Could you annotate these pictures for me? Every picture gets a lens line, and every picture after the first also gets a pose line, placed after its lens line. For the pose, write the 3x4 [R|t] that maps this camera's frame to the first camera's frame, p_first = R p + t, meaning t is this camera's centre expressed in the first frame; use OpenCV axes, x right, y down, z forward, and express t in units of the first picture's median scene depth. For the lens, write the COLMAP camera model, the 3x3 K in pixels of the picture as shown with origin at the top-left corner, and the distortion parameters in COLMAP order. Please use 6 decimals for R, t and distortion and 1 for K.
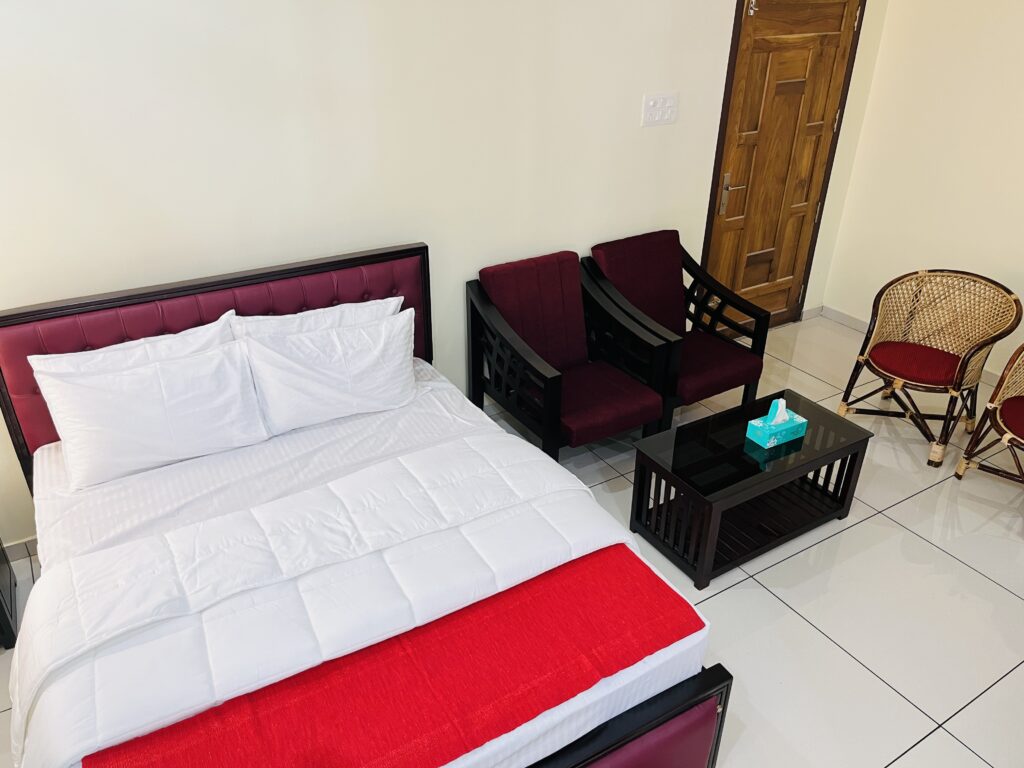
lens RADIAL K [[794.6, 0, 512.9], [0, 794.6, 389.8], [0, 0, 1]] dist [0.044558, -0.012078]
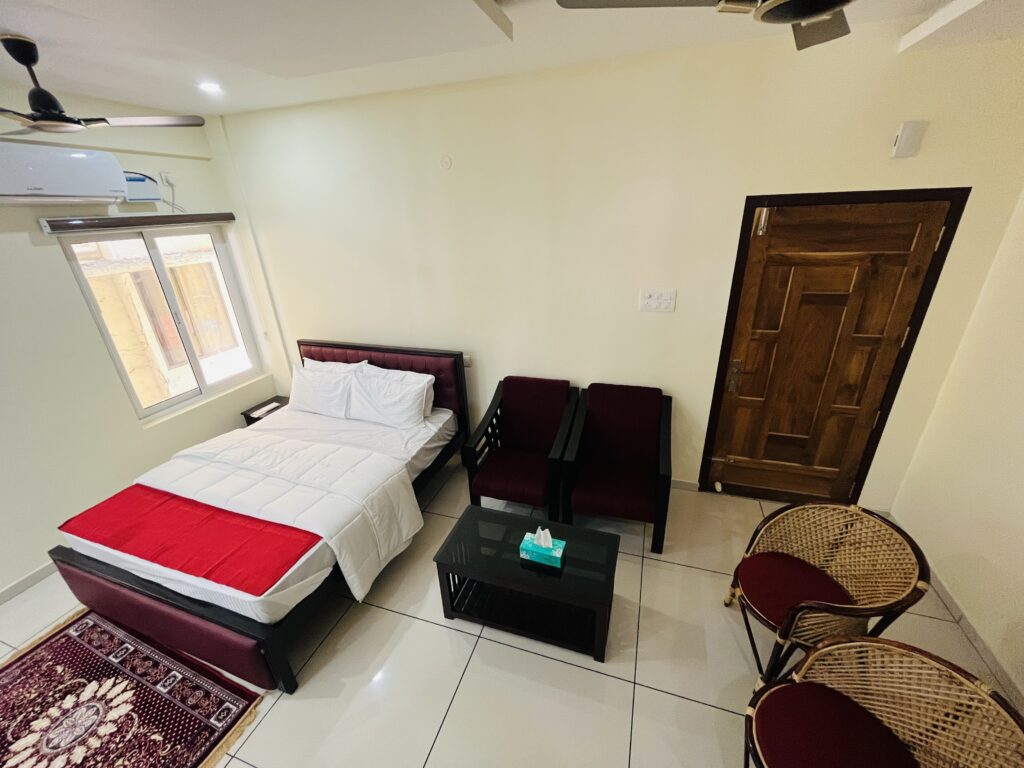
lens RADIAL K [[410.1, 0, 507.1], [0, 410.1, 386.0], [0, 0, 1]] dist [0.000078, 0.000172]
pose [[0.630116, 0.272245, -0.727212, 0.514555], [-0.327513, 0.942324, 0.068992, -0.164043], [0.704052, 0.194698, 0.682937, 0.344599]]
